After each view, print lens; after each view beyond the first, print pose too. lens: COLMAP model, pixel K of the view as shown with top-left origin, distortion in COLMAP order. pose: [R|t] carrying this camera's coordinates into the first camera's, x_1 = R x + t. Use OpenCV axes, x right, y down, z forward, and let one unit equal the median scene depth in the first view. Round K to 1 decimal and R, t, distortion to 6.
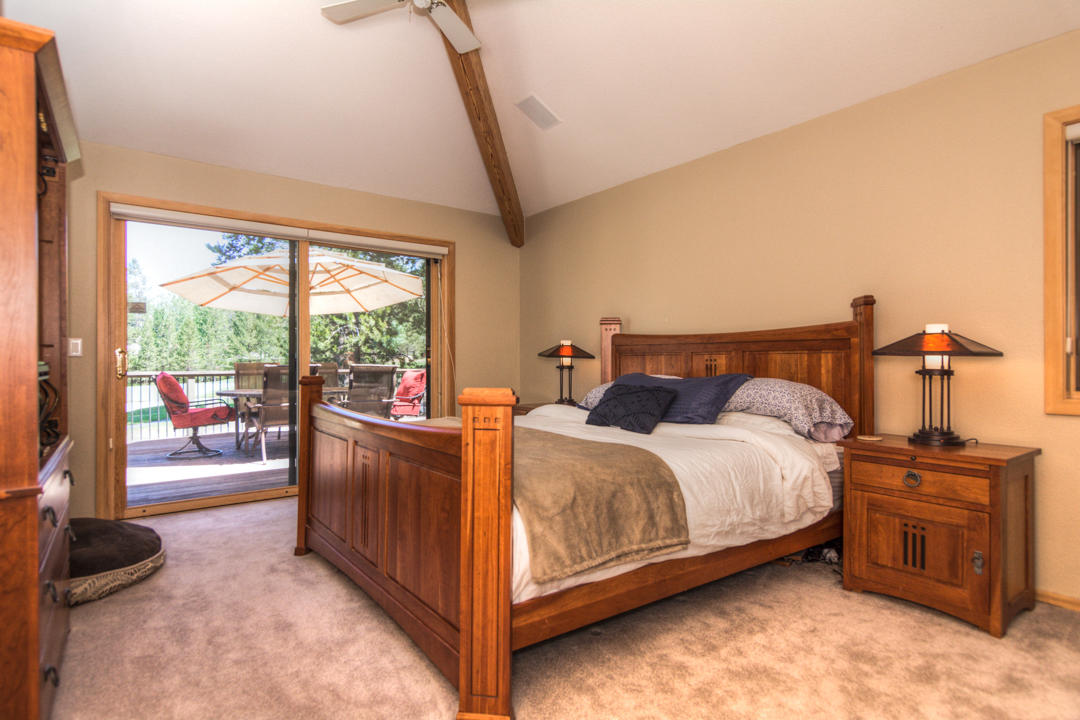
lens RADIAL K [[567.4, 0, 540.0], [0, 567.4, 360.0], [0, 0, 1]] dist [0.000618, 0.000500]
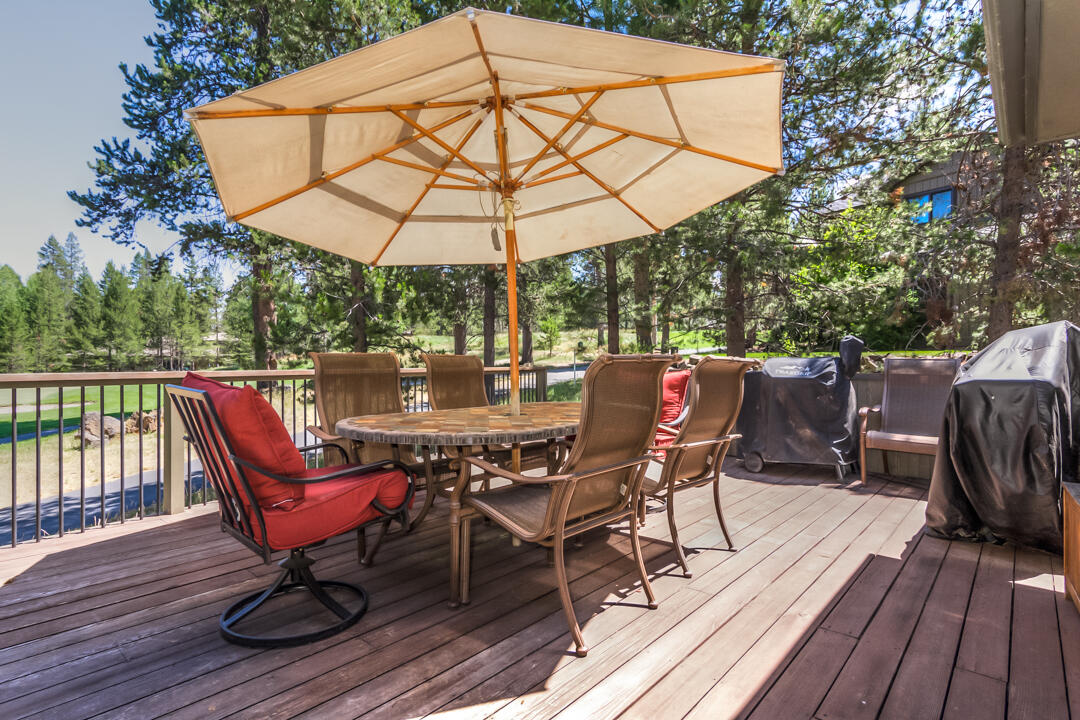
lens RADIAL K [[567.4, 0, 540.0], [0, 567.4, 360.0], [0, 0, 1]] dist [0.000618, 0.000500]
pose [[0.979117, 0.003674, 0.203263, -0.278000], [-0.004325, 0.999987, 0.002760, 0.004936], [-0.203251, -0.003581, 0.979120, 0.326163]]
